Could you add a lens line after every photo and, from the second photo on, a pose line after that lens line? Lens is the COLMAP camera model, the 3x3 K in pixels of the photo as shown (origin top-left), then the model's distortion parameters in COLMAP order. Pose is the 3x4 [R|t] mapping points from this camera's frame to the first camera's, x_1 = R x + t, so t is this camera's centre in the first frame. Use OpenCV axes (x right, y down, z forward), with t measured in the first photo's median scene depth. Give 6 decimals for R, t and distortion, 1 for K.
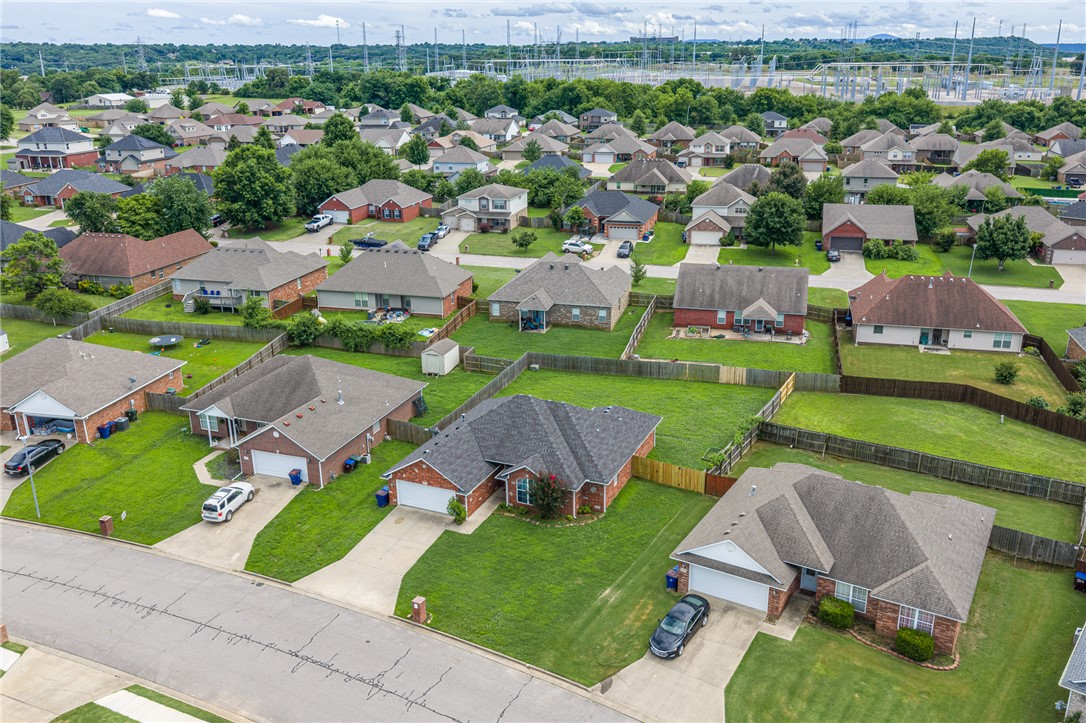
lens RADIAL K [[897.3, 0, 547.7], [0, 897.3, 360.9], [0, 0, 1]] dist [0.019070, -0.035268]
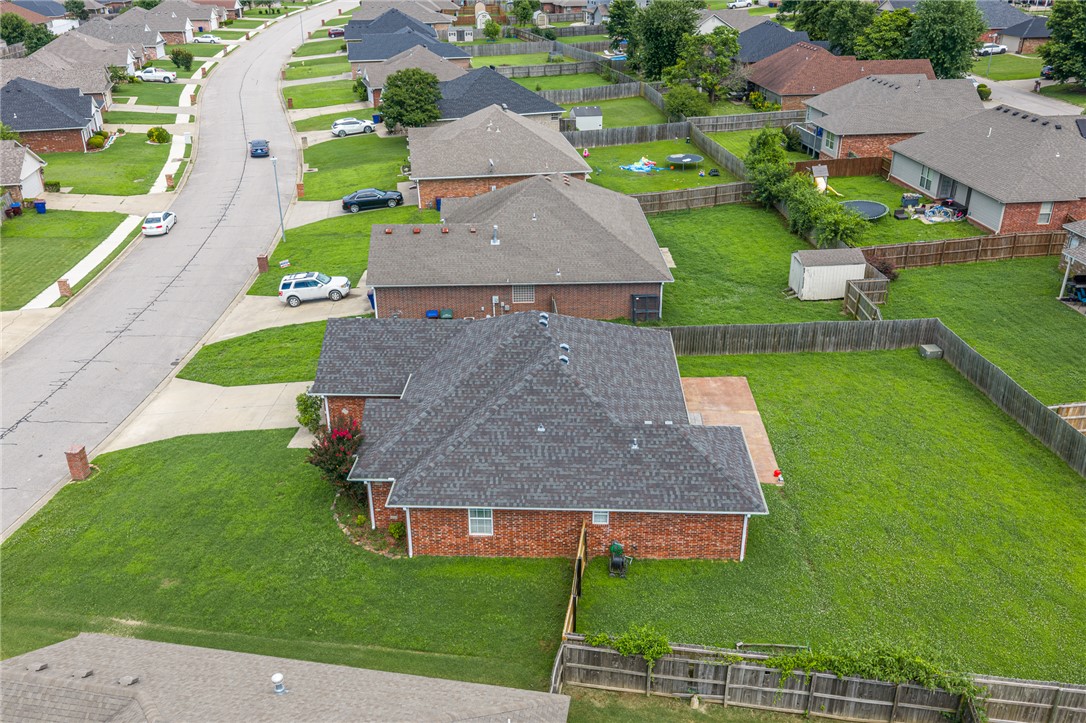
lens RADIAL K [[897.3, 0, 546.5], [0, 897.3, 364.1], [0, 0, 1]] dist [0.019070, -0.035268]
pose [[0.361533, 0.409883, -0.837430, 0.310315], [-0.296501, 0.902100, 0.313532, -0.075119], [0.883958, 0.134947, 0.447670, 0.535308]]
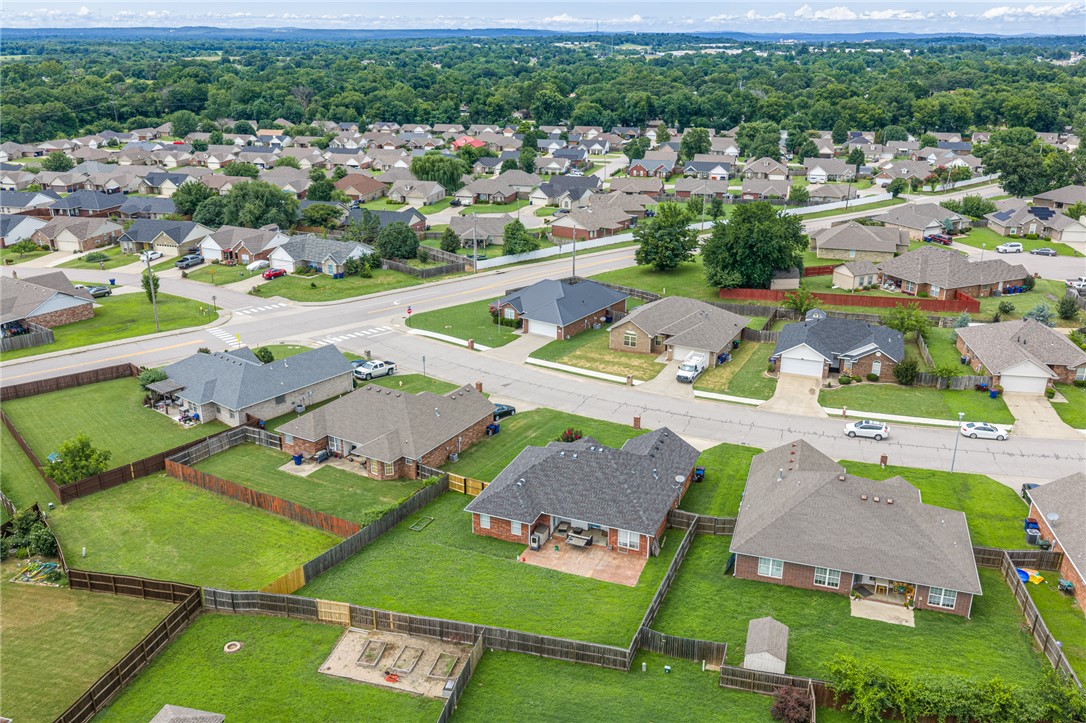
lens RADIAL K [[897.3, 0, 545.0], [0, 897.3, 355.9], [0, 0, 1]] dist [0.019070, -0.035268]
pose [[-0.999802, 0.010032, -0.017207, 0.040707], [-0.002746, 0.786229, 0.617929, -0.516112], [0.019727, 0.617853, -0.786046, 1.262109]]
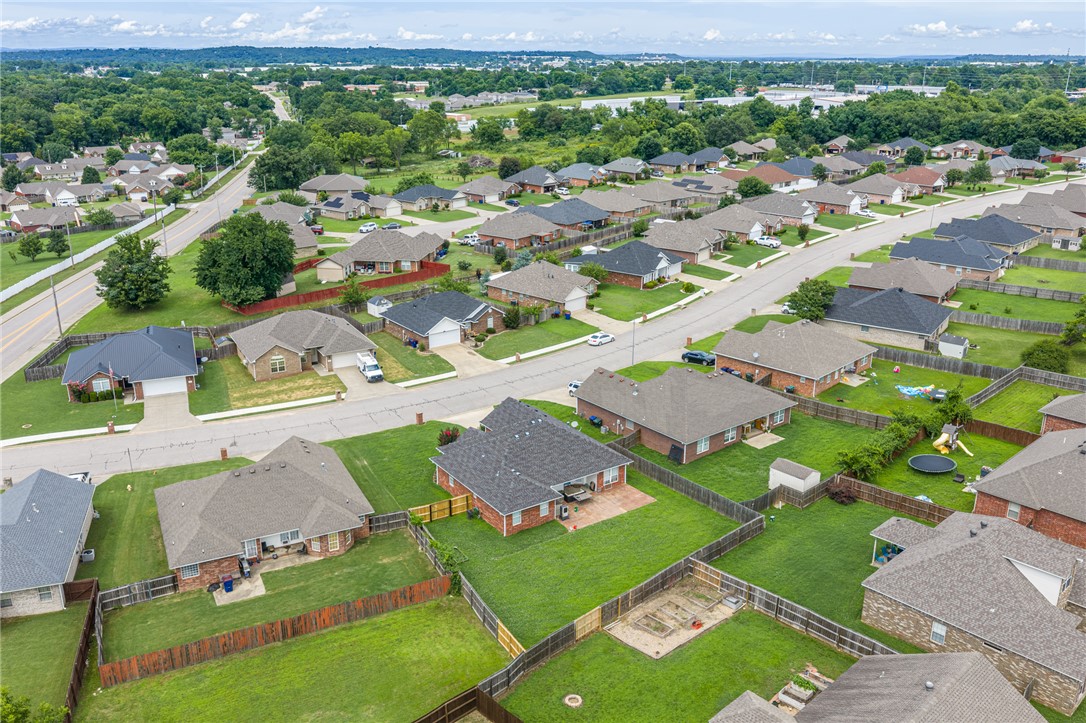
lens RADIAL K [[897.3, 0, 544.2], [0, 897.3, 361.0], [0, 0, 1]] dist [0.019070, -0.035268]
pose [[-0.533618, 0.280426, -0.797880, 0.640475], [-0.266781, 0.839445, 0.473456, -0.424740], [0.802546, 0.465504, -0.373131, 0.998400]]
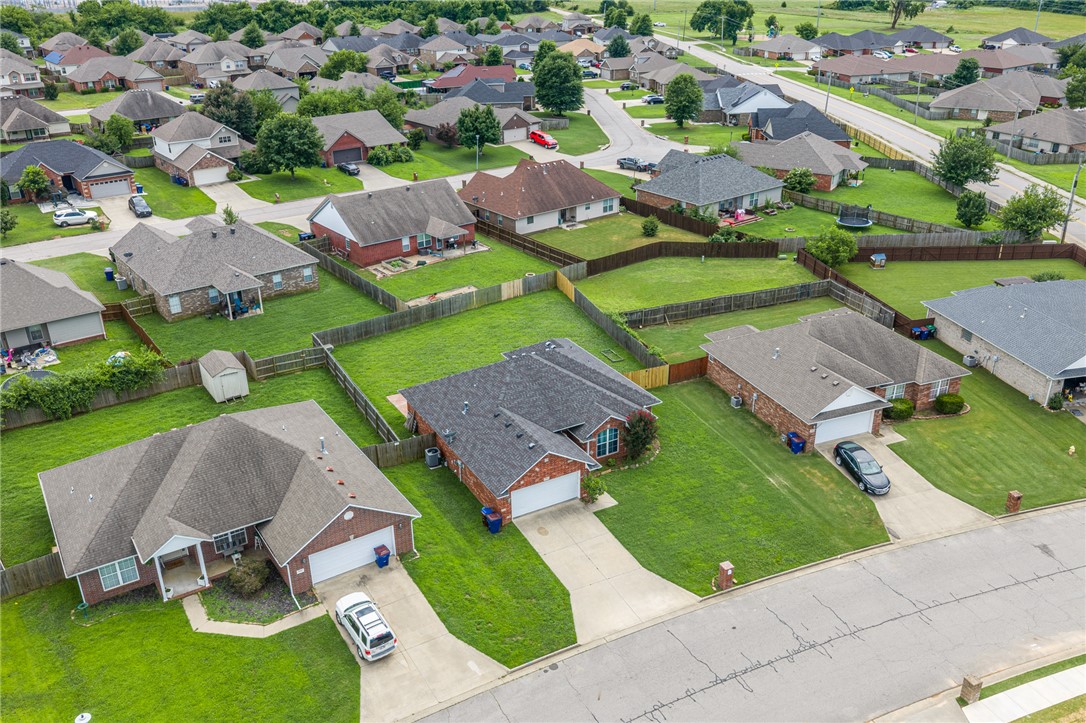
lens RADIAL K [[897.3, 0, 547.7], [0, 897.3, 358.9], [0, 0, 1]] dist [0.019070, -0.035268]
pose [[0.603206, -0.327847, 0.727090, -0.463847], [0.259322, 0.942699, 0.209928, -0.097864], [-0.754251, 0.061921, 0.653660, 0.274451]]
